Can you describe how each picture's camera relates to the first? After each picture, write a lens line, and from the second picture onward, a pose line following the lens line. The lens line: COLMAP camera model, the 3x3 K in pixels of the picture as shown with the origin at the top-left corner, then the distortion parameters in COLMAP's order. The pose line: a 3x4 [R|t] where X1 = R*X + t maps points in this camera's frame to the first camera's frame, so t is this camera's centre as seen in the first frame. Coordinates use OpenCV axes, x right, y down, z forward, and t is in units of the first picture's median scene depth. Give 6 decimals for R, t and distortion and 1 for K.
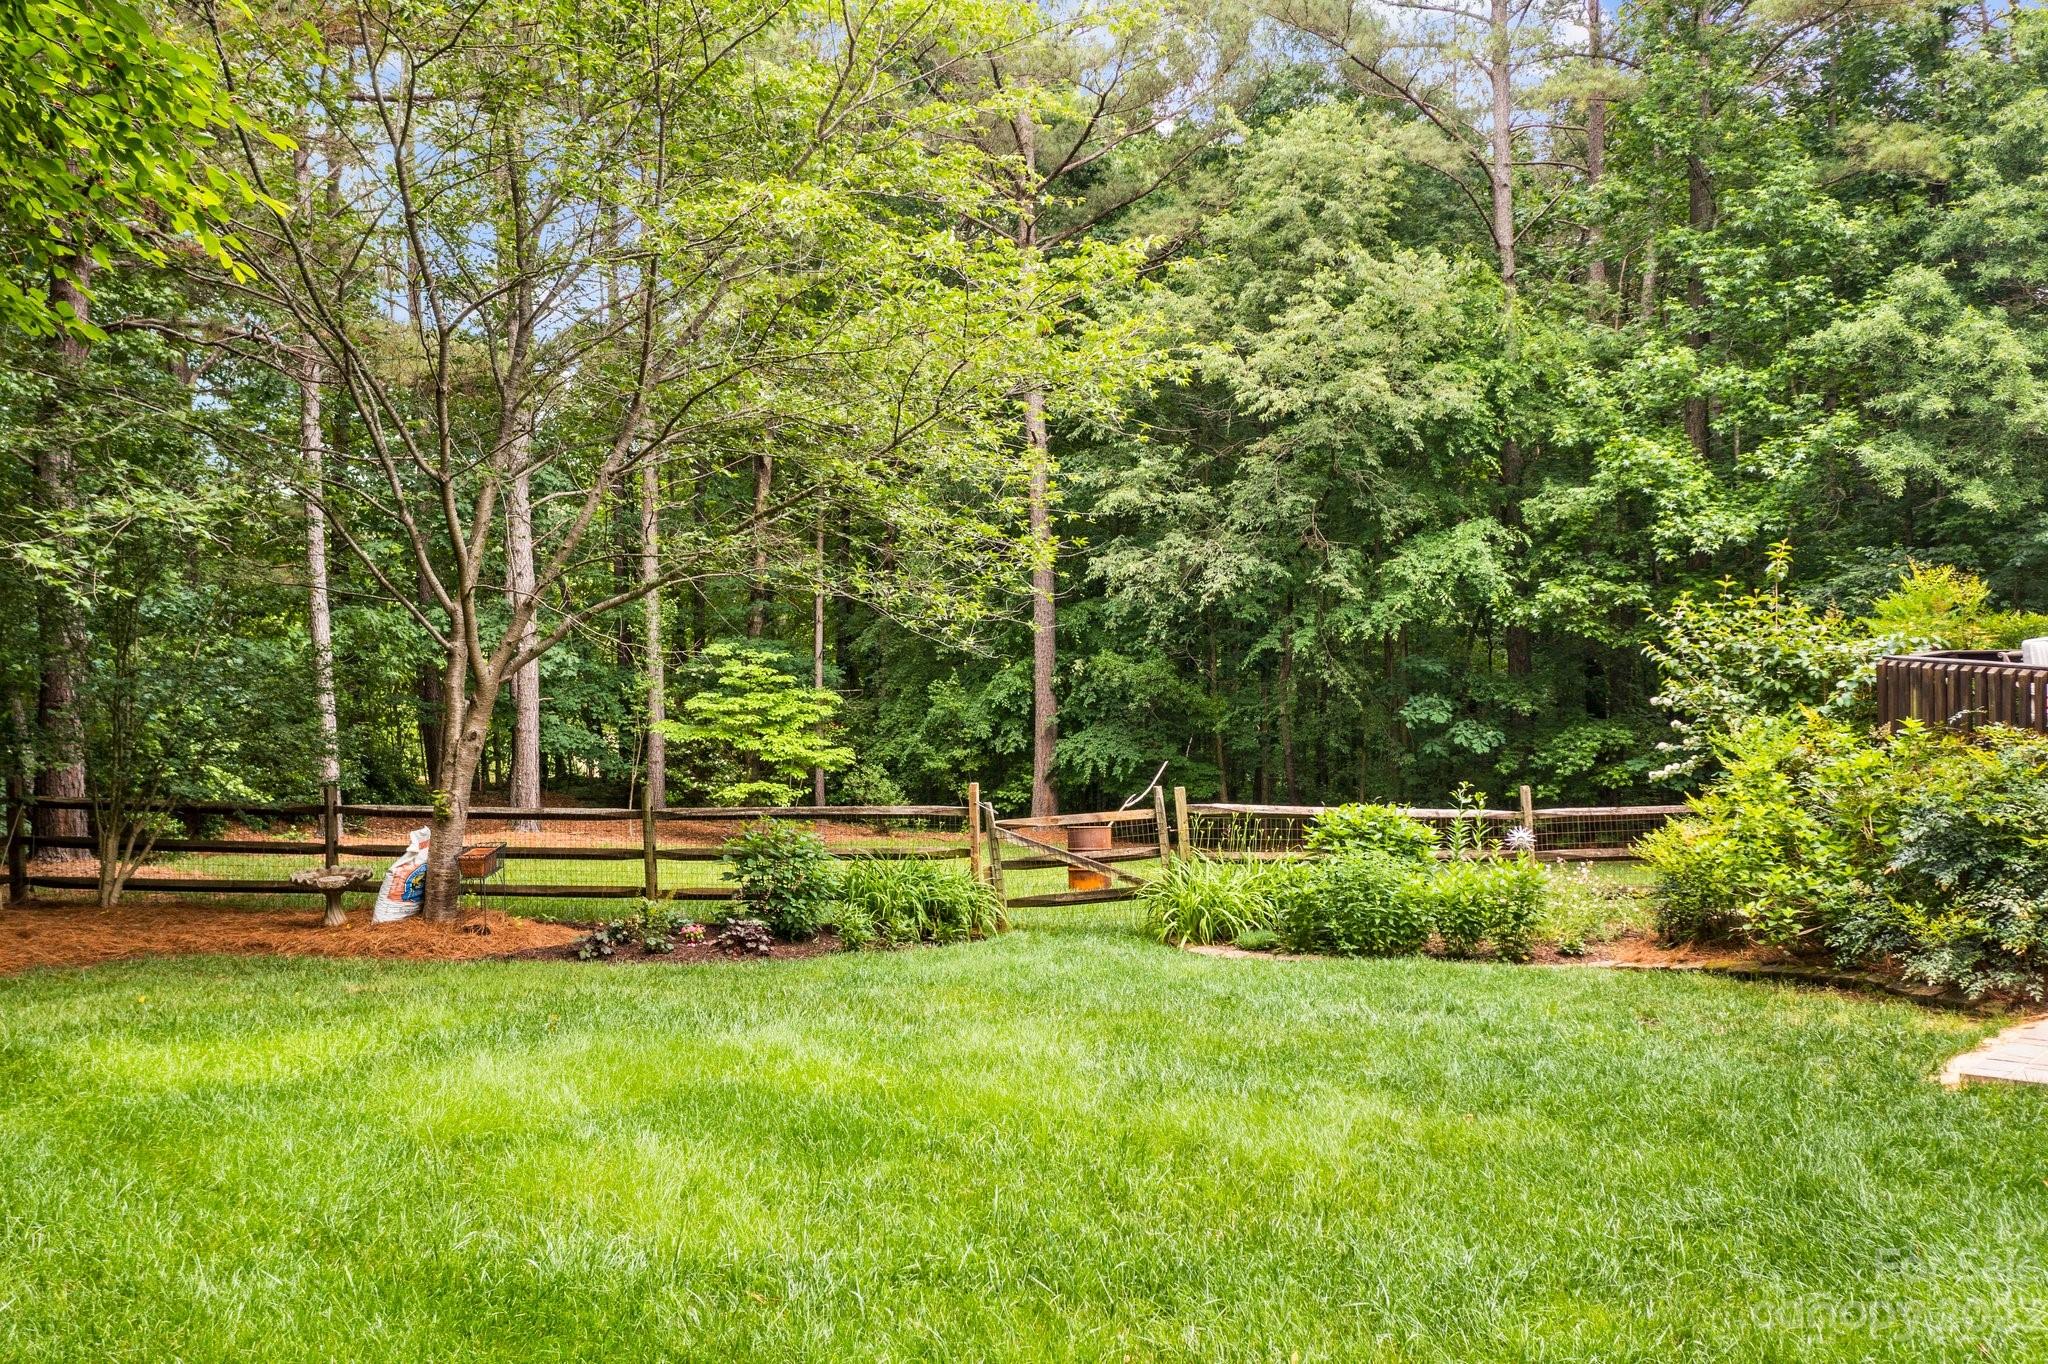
lens RADIAL K [[1650.2, 0, 1015.0], [0, 1650.2, 736.7], [0, 0, 1]] dist [-0.004310, -0.010430]
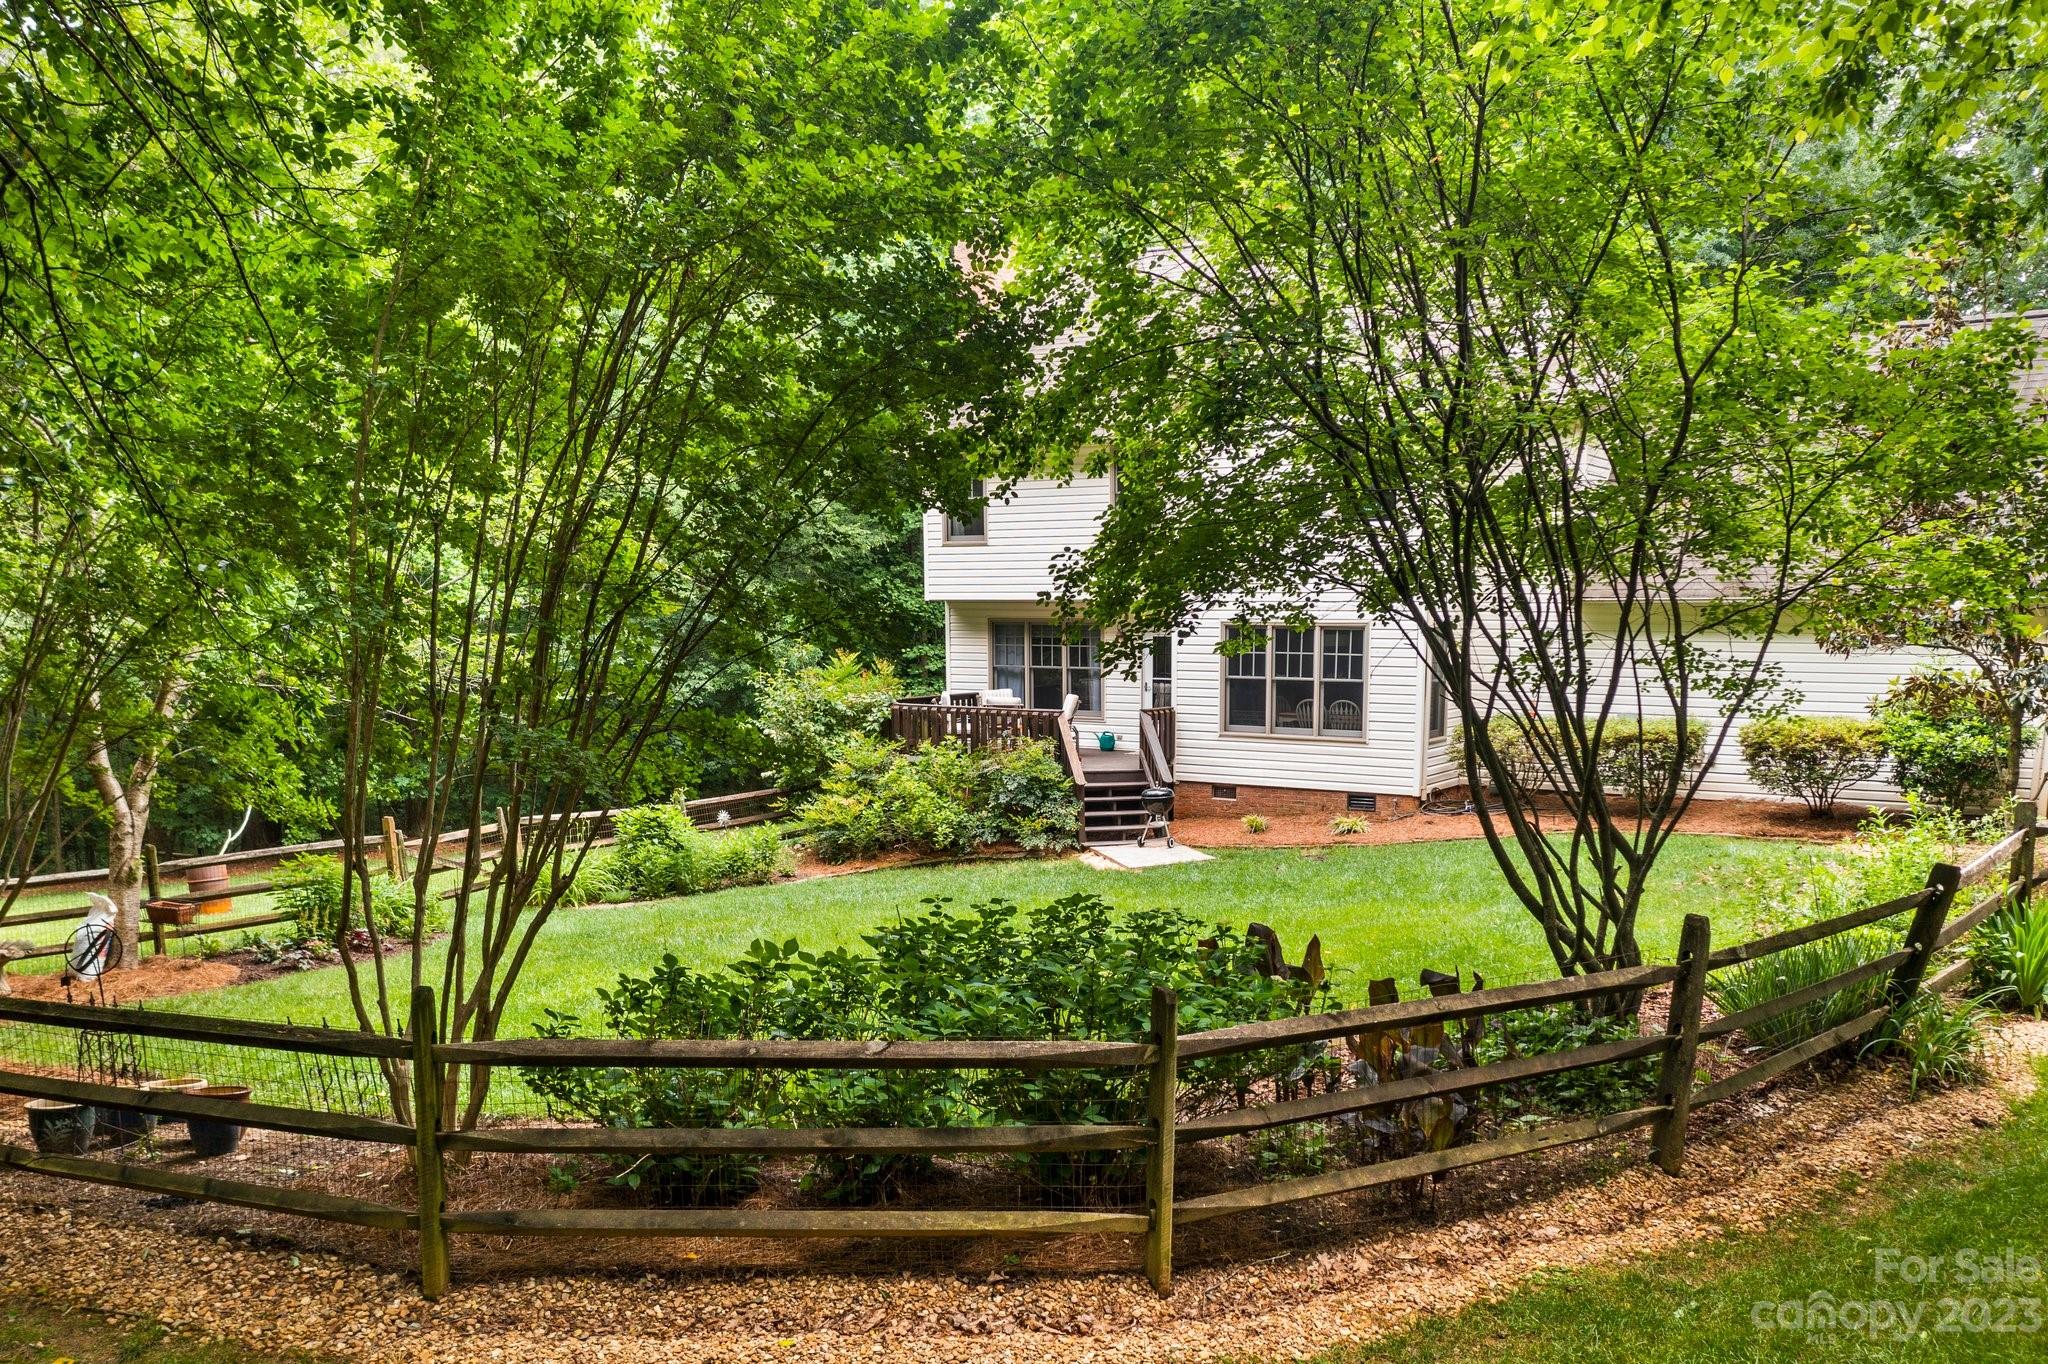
lens RADIAL K [[1695.1, 0, 1029.3], [0, 1695.1, 849.4], [0, 0, 1]] dist [-0.051238, 0.000292]
pose [[0.498511, -0.100778, 0.861005, -0.647071], [0.050623, 0.994909, 0.087141, -0.025233], [-0.865404, 0.000146, 0.501075, -0.082010]]
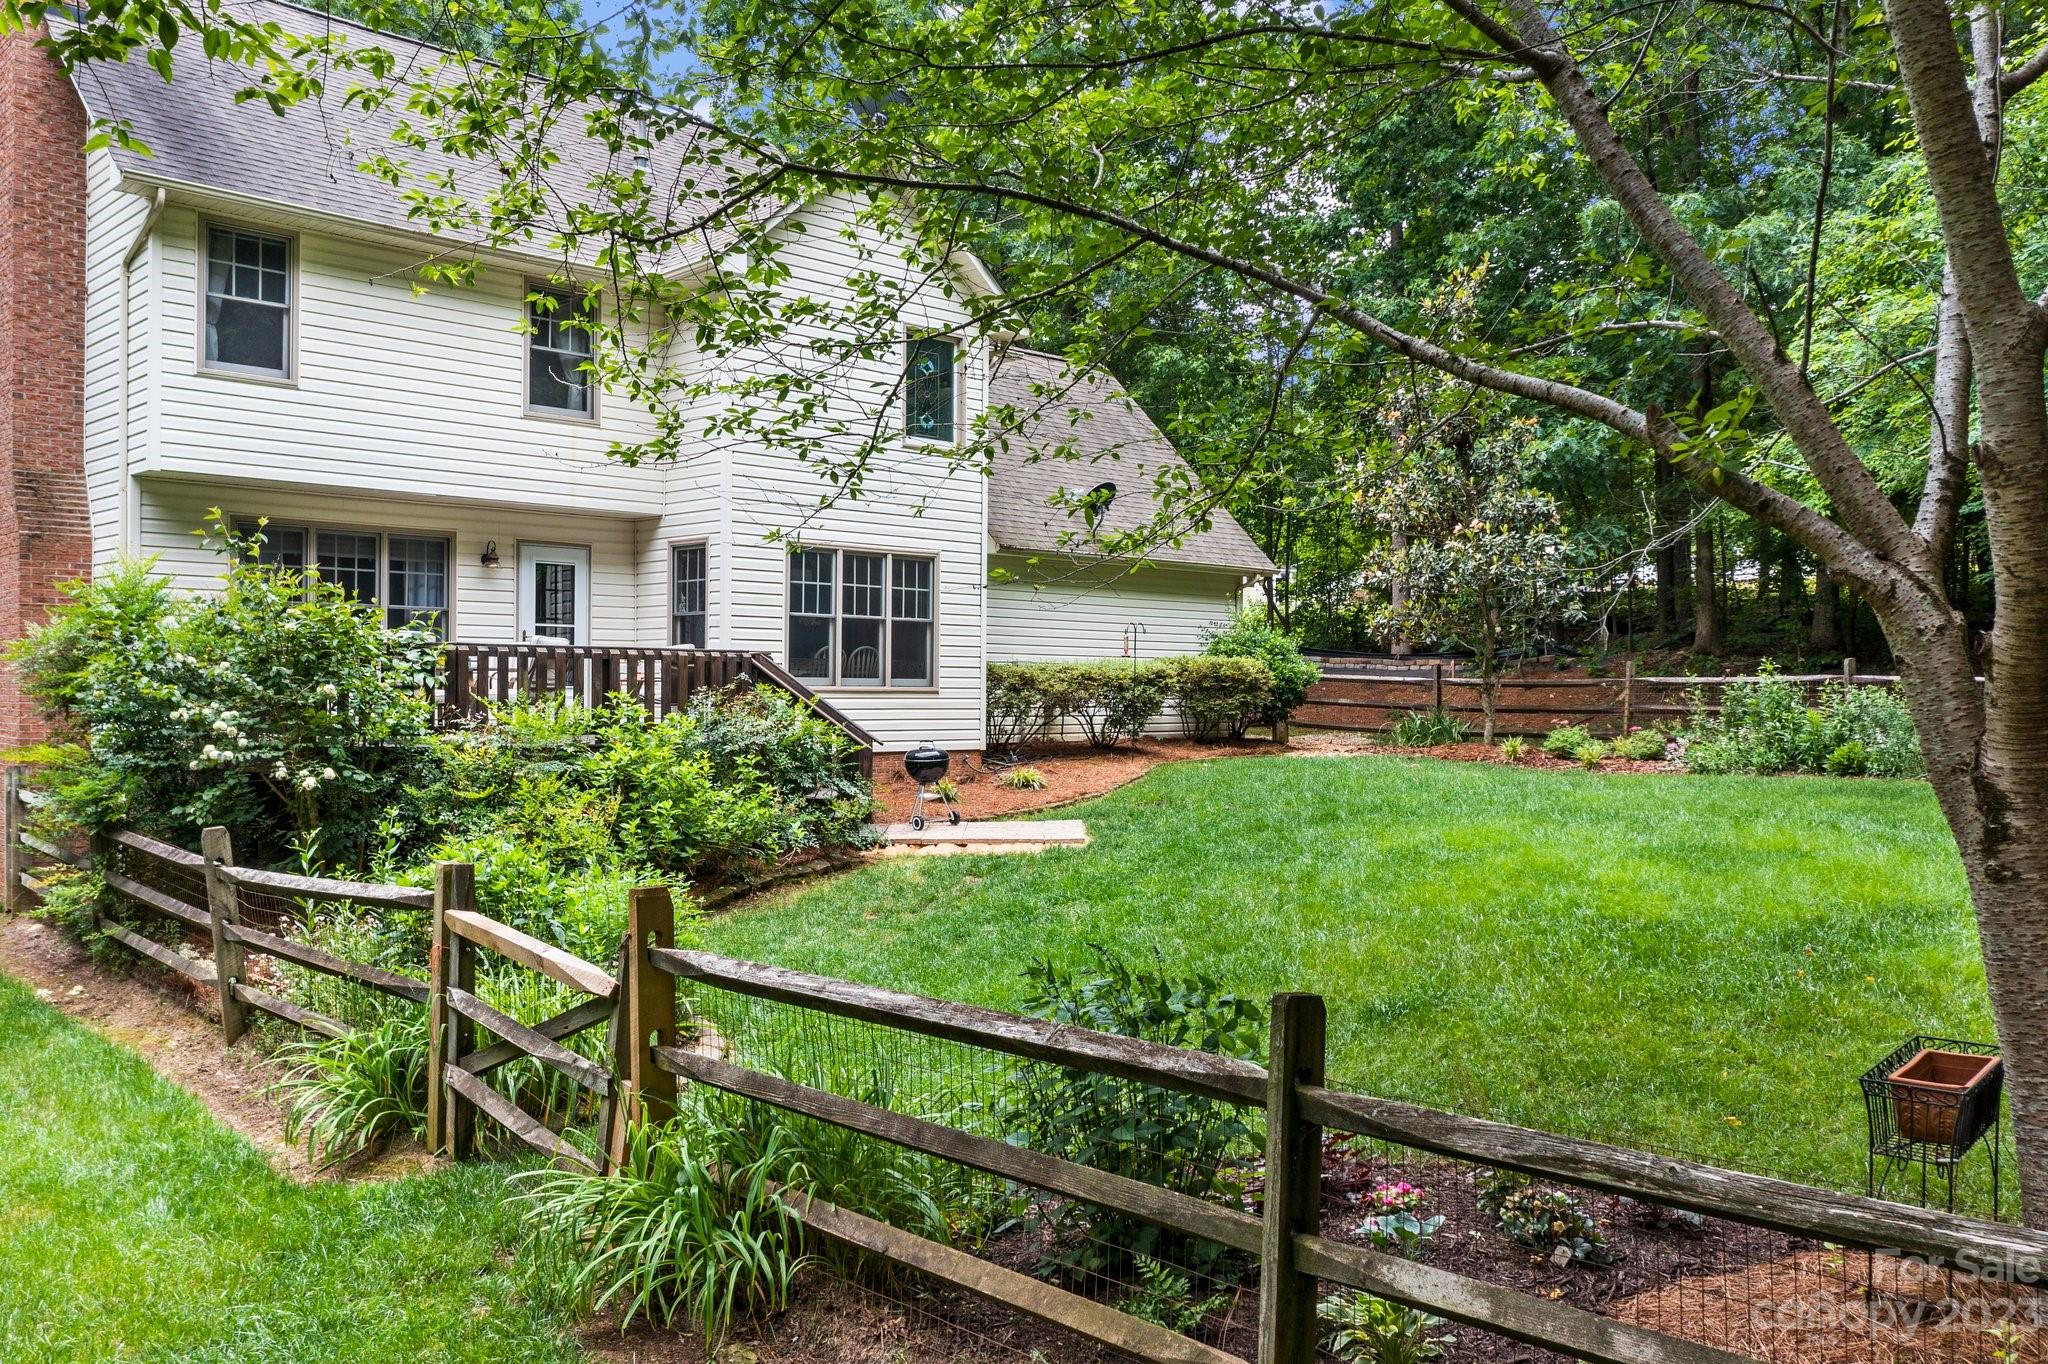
lens RADIAL K [[1680.4, 0, 1024.0], [0, 1680.4, 682.0], [0, 0, 1]] dist [-0.007115, 0.082881]
pose [[-0.723126, 0.025385, 0.690250, -0.278630], [0.064585, 0.997431, 0.030979, -0.019138], [-0.687690, 0.066982, -0.722908, 0.876403]]
